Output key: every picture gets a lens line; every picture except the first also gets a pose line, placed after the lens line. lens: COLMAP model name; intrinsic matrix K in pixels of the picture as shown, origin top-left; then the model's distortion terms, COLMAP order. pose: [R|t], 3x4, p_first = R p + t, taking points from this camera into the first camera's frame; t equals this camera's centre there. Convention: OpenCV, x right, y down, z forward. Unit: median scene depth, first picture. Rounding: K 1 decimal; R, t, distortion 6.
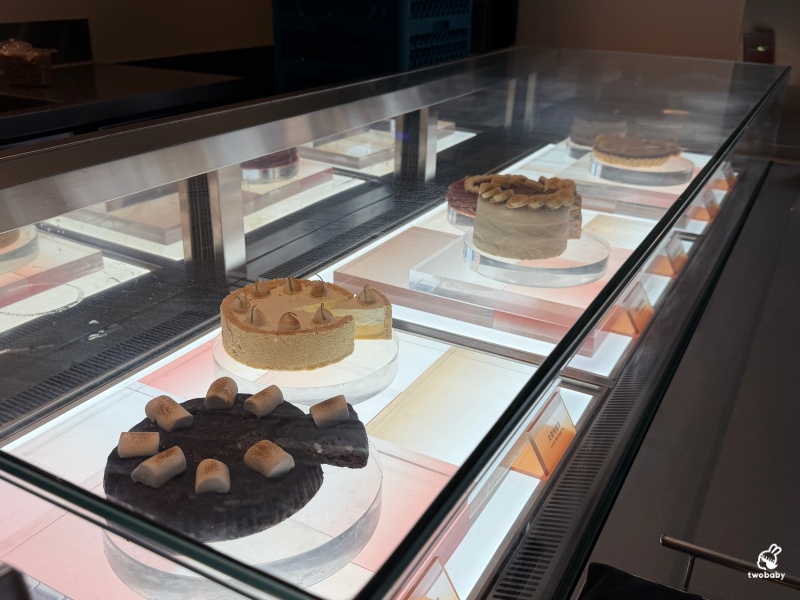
lens RADIAL K [[798.1, 0, 398.8], [0, 798.1, 300.1], [0, 0, 1]] dist [0.023353, 0.000000]
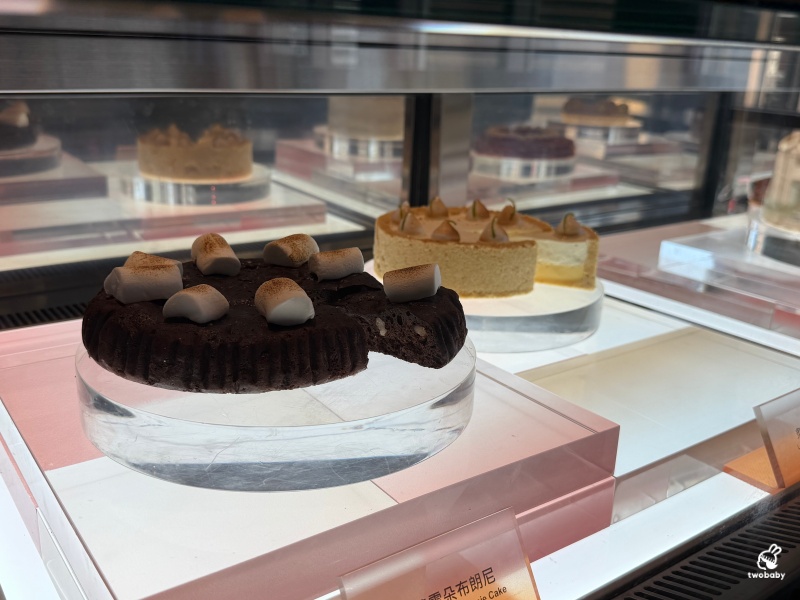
lens RADIAL K [[798.1, 0, 401.0], [0, 798.1, 300.4], [0, 0, 1]] dist [0.023353, 0.000000]
pose [[0.897807, 0.114756, -0.425176, 0.196910], [-0.178516, 0.977409, -0.113152, 0.235551], [0.402586, 0.177489, 0.898010, 0.398041]]
